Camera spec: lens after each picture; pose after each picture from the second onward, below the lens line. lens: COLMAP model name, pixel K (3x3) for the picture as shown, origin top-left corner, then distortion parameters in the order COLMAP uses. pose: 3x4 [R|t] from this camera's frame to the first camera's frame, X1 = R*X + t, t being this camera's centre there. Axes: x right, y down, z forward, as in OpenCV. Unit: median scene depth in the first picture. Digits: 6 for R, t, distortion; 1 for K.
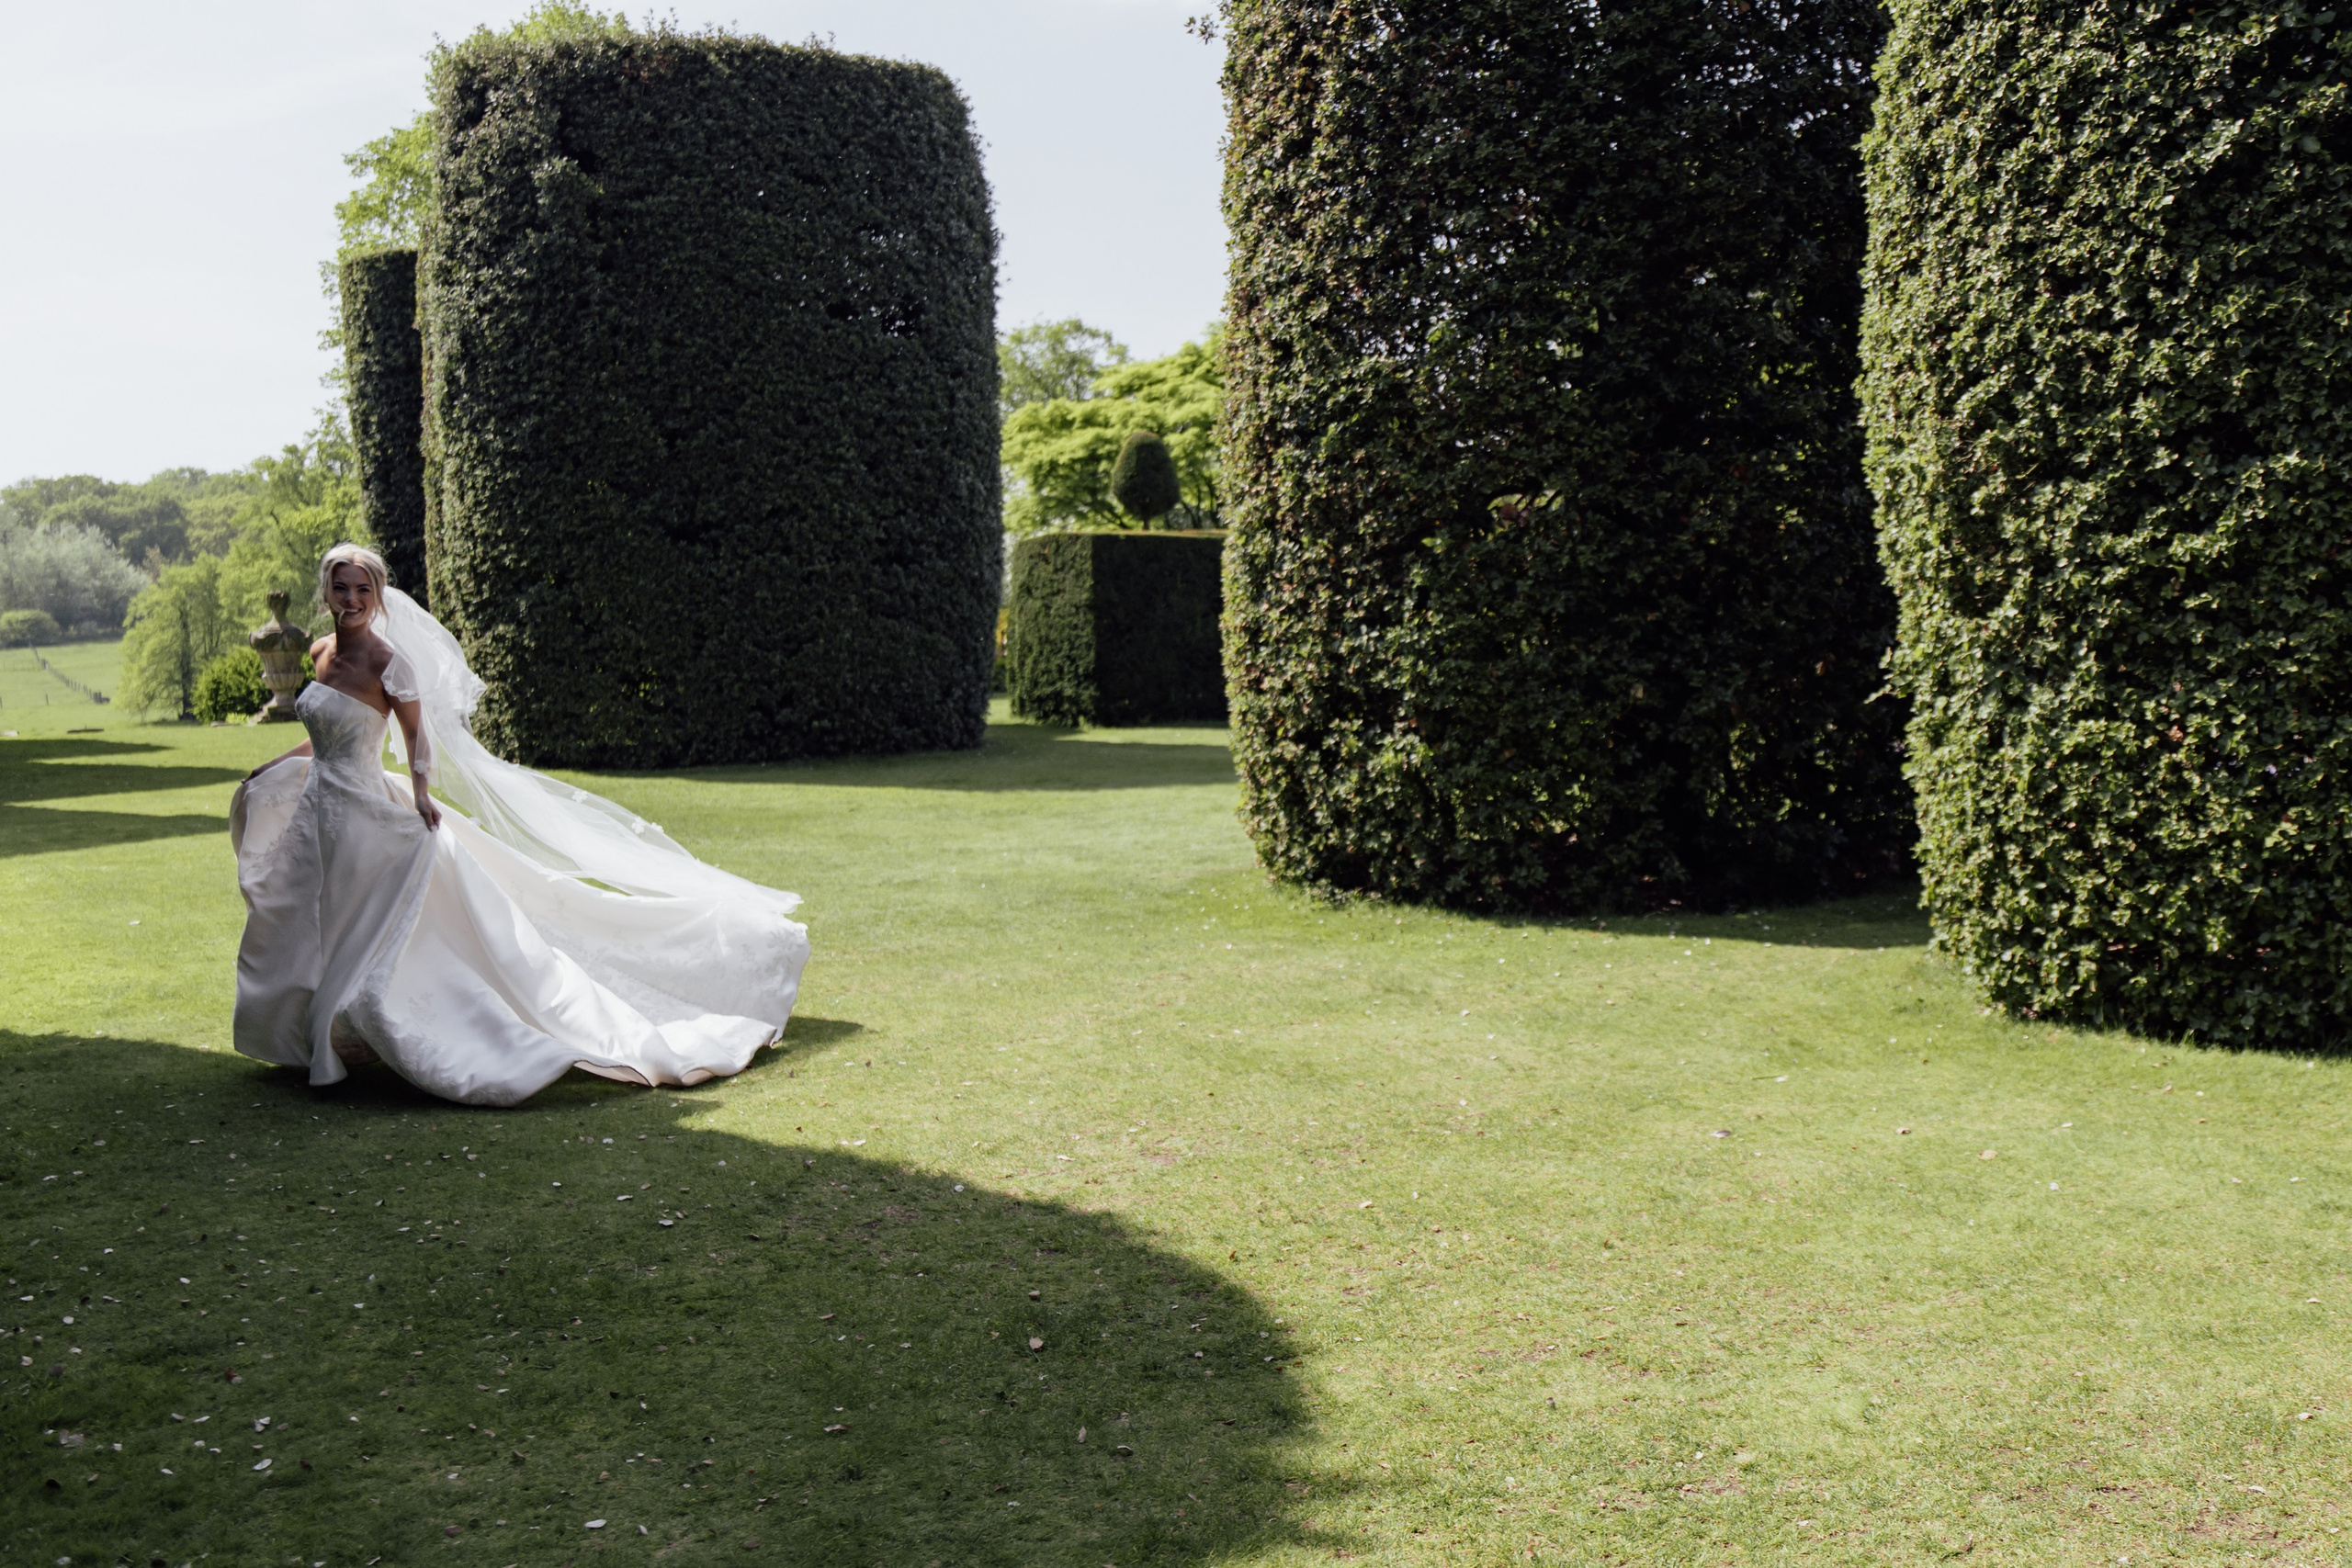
lens RADIAL K [[2325.3, 0, 1408.9], [0, 2325.3, 803.7], [0, 0, 1]] dist [-0.008267, -0.006179]
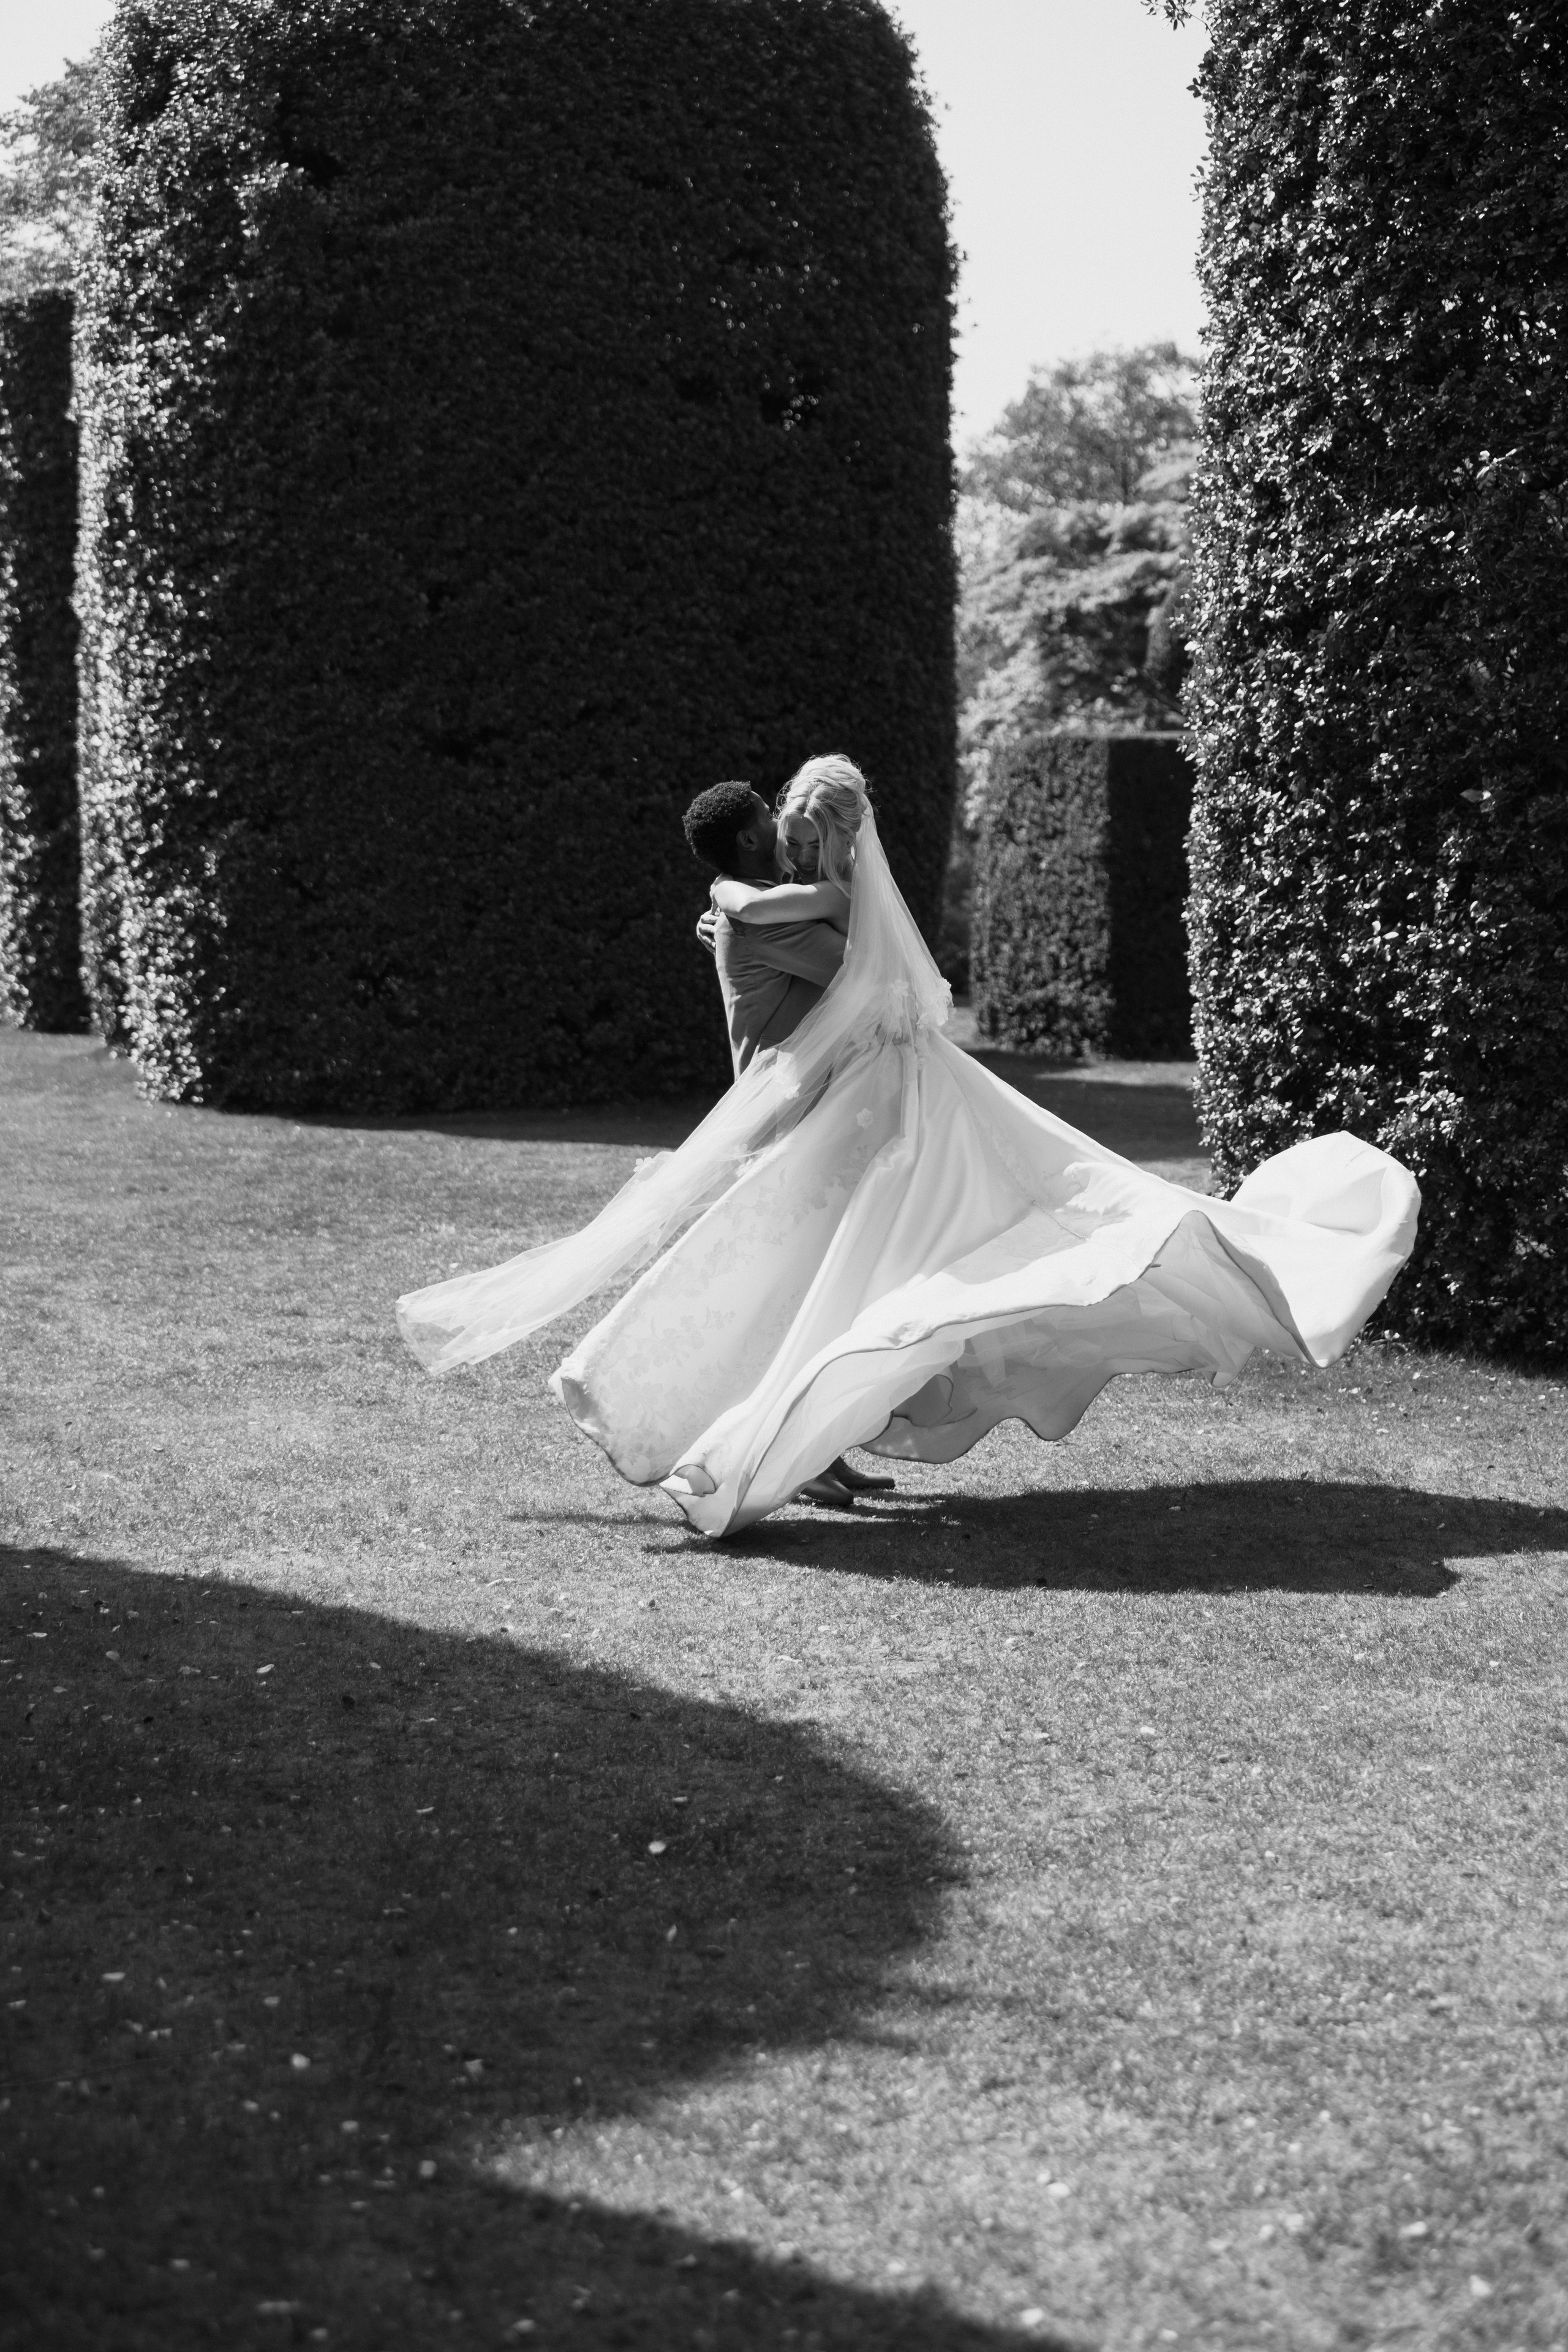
lens RADIAL K [[4051.5, 0, 784.0], [0, 4051.5, 1176.0], [0, 0, 1]] dist [0.029646, -0.347117]
pose [[0.973476, 0.021377, -0.227789, 0.074077], [-0.021985, 0.999758, -0.000131, -0.001206], [0.227732, 0.005136, 0.973710, -0.137461]]
